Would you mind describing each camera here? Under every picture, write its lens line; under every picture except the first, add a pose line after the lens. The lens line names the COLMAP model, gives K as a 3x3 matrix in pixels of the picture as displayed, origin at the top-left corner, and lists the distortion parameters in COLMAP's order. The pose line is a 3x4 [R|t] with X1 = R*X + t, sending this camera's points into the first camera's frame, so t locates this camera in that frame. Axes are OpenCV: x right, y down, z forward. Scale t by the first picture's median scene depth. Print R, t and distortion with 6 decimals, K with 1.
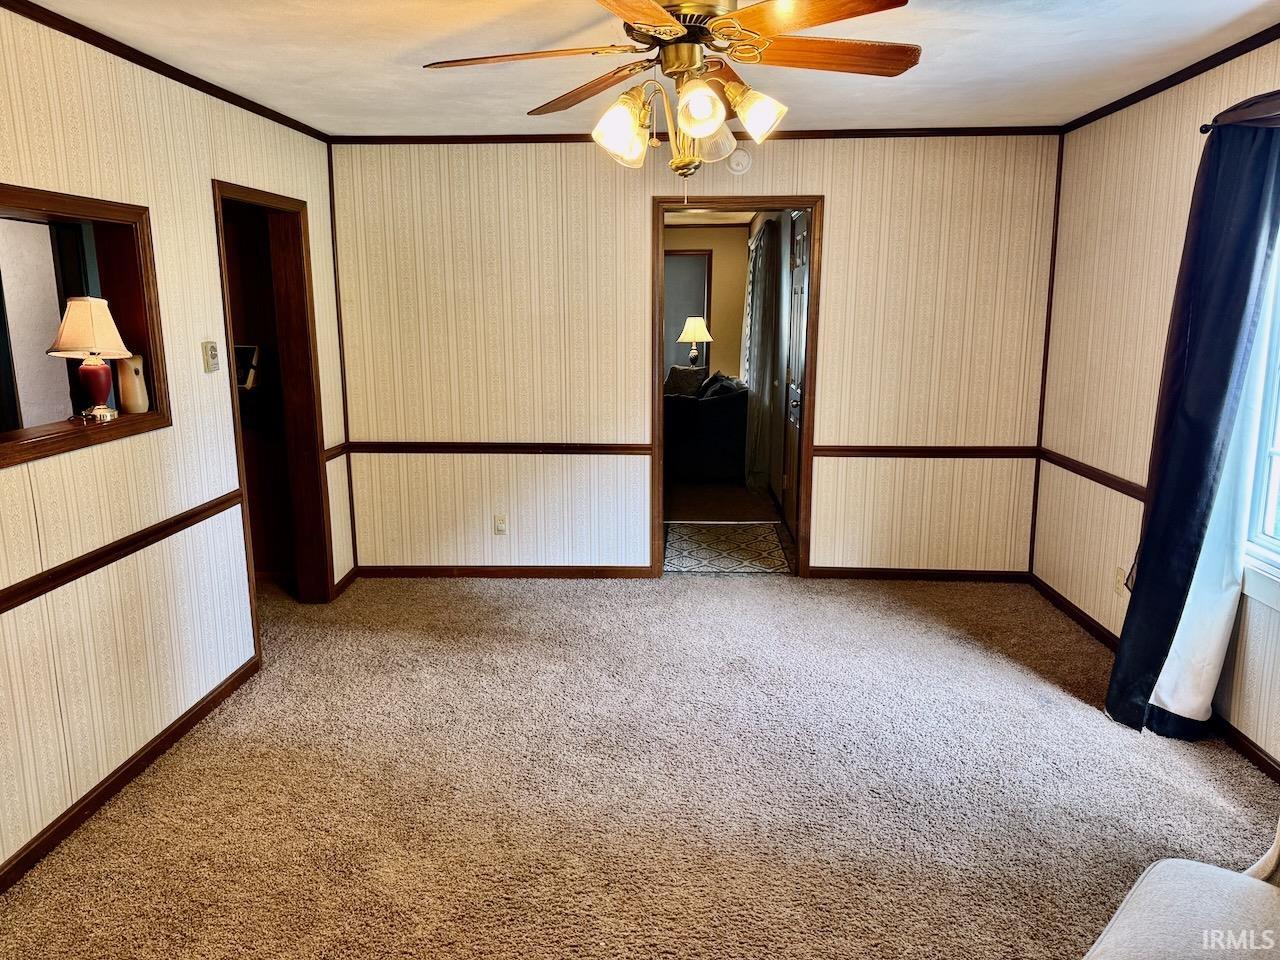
lens RADIAL K [[894.0, 0, 640.3], [0, 894.0, 480.3], [0, 0, 1]] dist [0.055804, -0.075677]
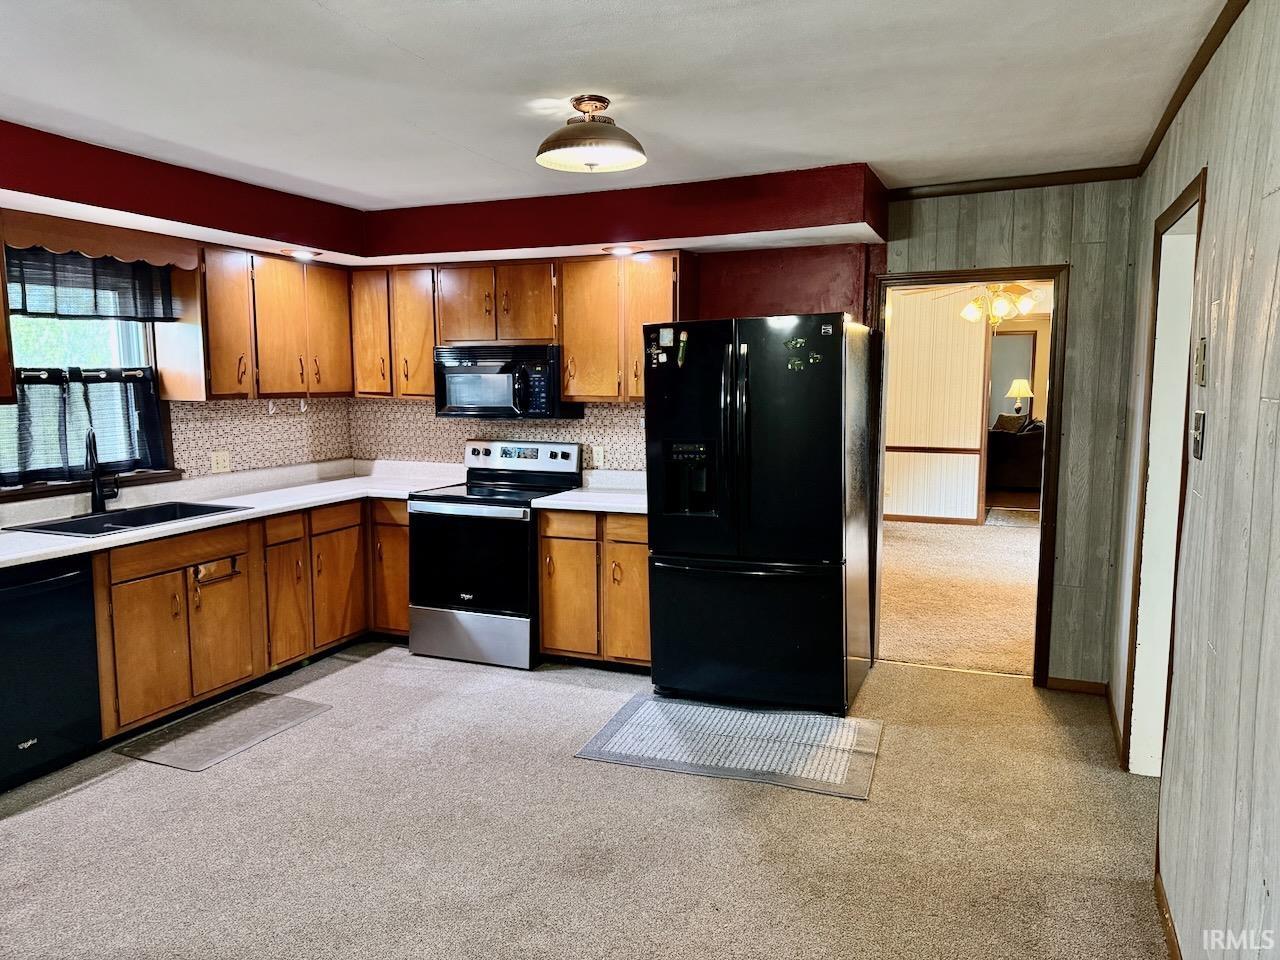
lens RADIAL K [[894.0, 0, 636.5], [0, 894.0, 481.8], [0, 0, 1]] dist [0.055804, -0.075677]
pose [[0.937067, 0.044606, -0.346288, -0.005640], [-0.068279, 0.996067, -0.056462, 0.162156], [0.342407, 0.076553, 0.936428, -0.829256]]
